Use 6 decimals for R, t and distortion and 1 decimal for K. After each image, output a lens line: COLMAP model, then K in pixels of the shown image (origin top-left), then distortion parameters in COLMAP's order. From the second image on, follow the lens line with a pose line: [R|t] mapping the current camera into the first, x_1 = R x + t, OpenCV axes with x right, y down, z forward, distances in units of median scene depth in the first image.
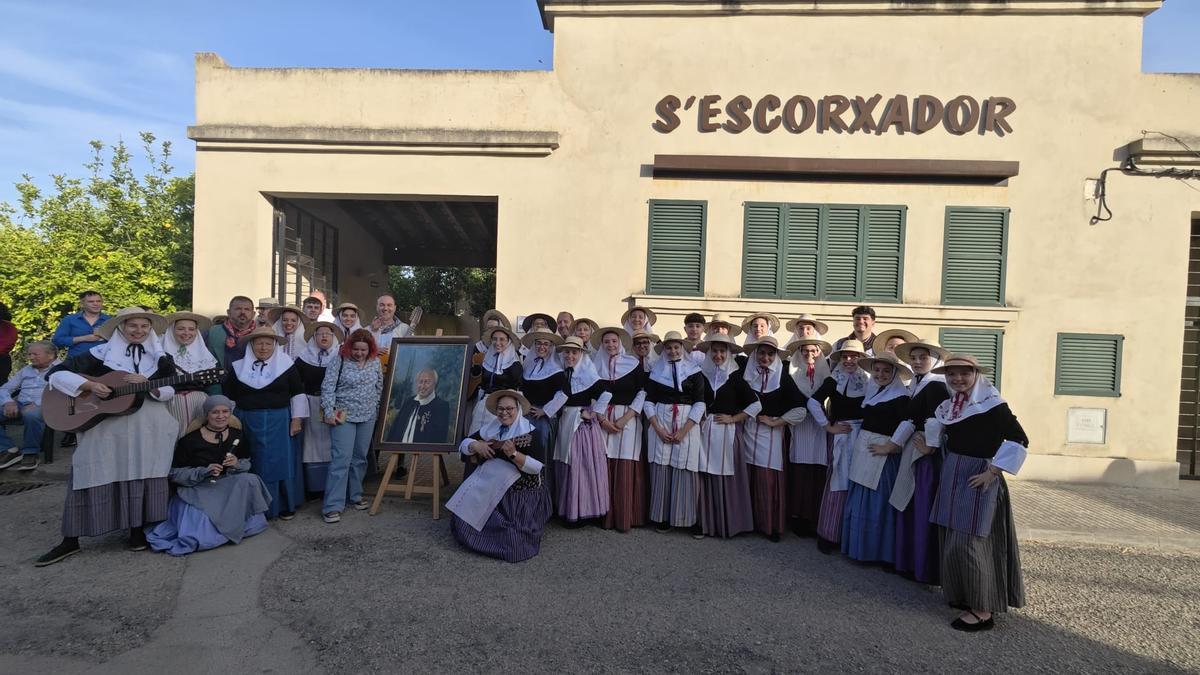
lens RADIAL K [[534.8, 0, 605.7], [0, 534.8, 334.4], [0, 0, 1]] dist [0.004173, 0.000673]
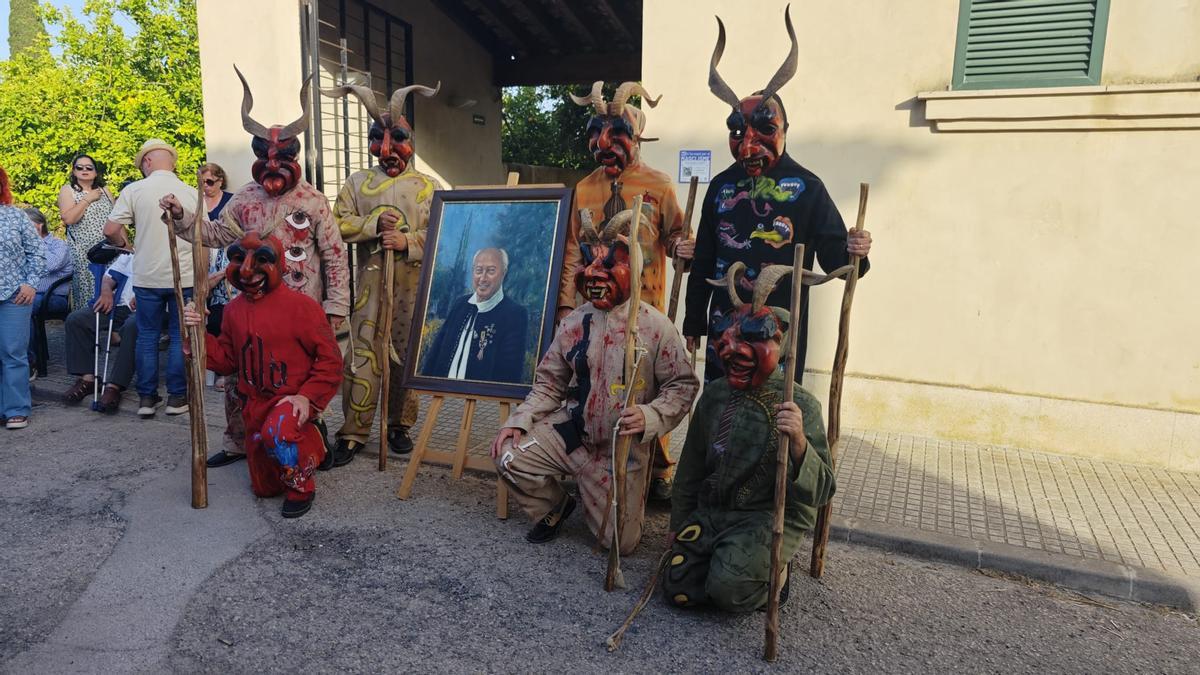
lens RADIAL K [[836.8, 0, 554.0], [0, 836.8, 338.8], [0, 0, 1]] dist [0.004727, 0.002945]
pose [[0.927578, 0.042069, -0.371255, 0.035071], [0.014723, 0.988754, 0.148828, 0.025359], [0.373340, -0.143515, 0.916526, 0.187153]]
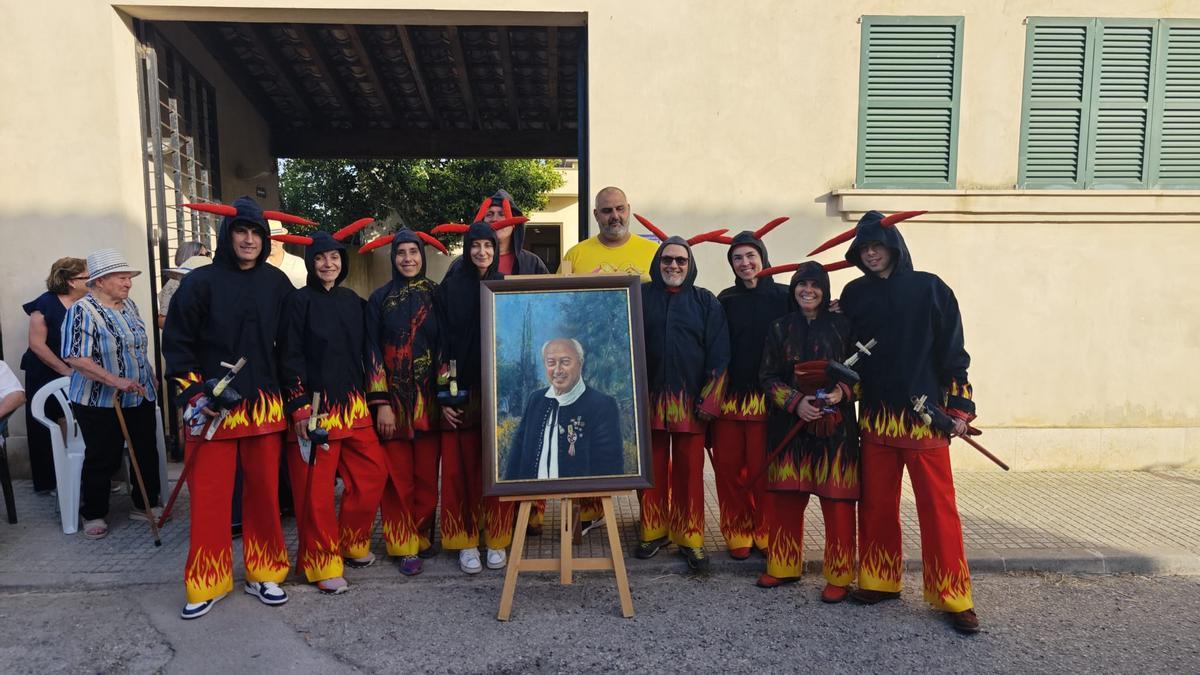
lens RADIAL K [[812.0, 0, 600.0], [0, 812.0, 337.5], [0, 0, 1]] dist [0.007439, 0.002100]
pose [[0.993587, -0.046522, 0.103056, -0.302271], [0.037377, 0.995334, 0.088951, -0.003753], [-0.106713, -0.084529, 0.990690, 0.163170]]
